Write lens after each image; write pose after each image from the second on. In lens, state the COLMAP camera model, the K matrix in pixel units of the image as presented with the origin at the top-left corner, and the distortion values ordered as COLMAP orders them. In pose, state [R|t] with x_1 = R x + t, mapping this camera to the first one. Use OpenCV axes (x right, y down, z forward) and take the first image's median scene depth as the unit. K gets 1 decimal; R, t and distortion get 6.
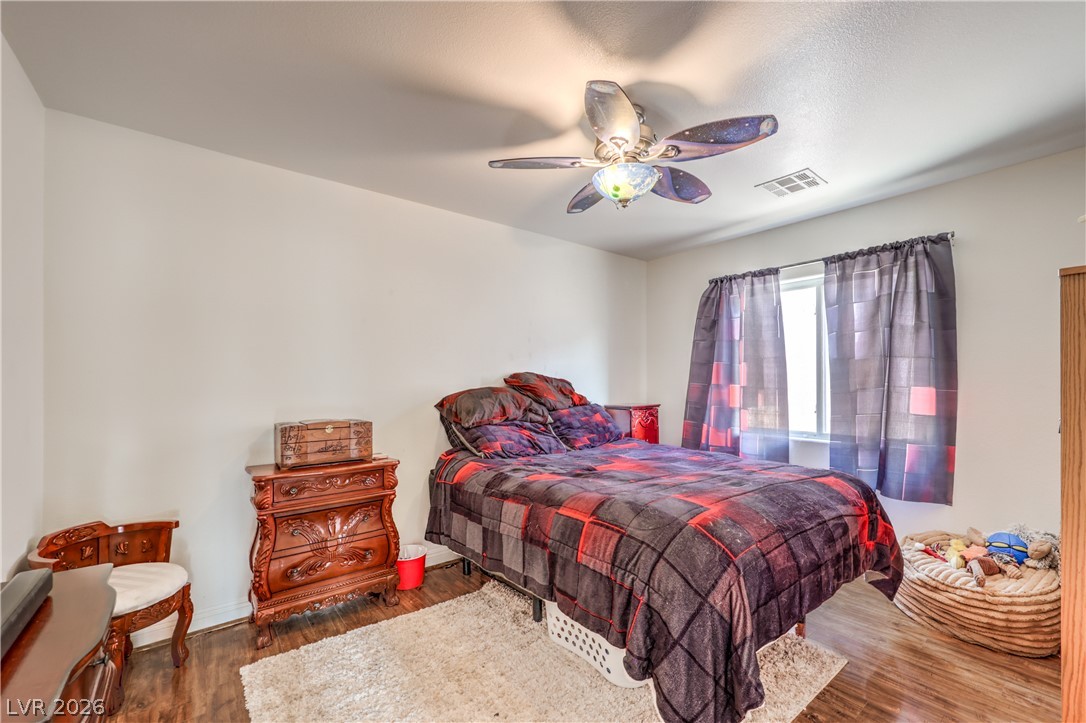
lens RADIAL K [[449.5, 0, 550.7], [0, 449.5, 373.1], [0, 0, 1]] dist [-0.001308, 0.000173]
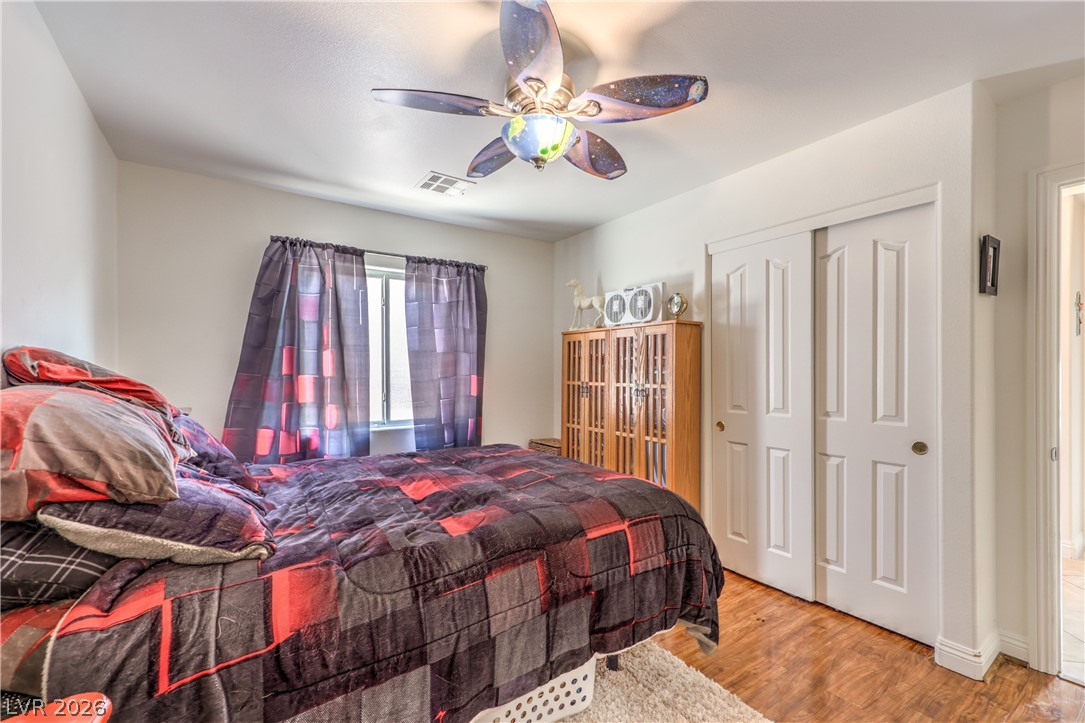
lens RADIAL K [[449.1, 0, 550.2], [0, 449.1, 373.1], [0, 0, 1]] dist [-0.001308, 0.000173]
pose [[0.088847, -0.002442, 0.996042, -0.435902], [-0.017958, 0.999831, 0.004054, 0.012902], [-0.995883, -0.018247, 0.088789, 0.575674]]
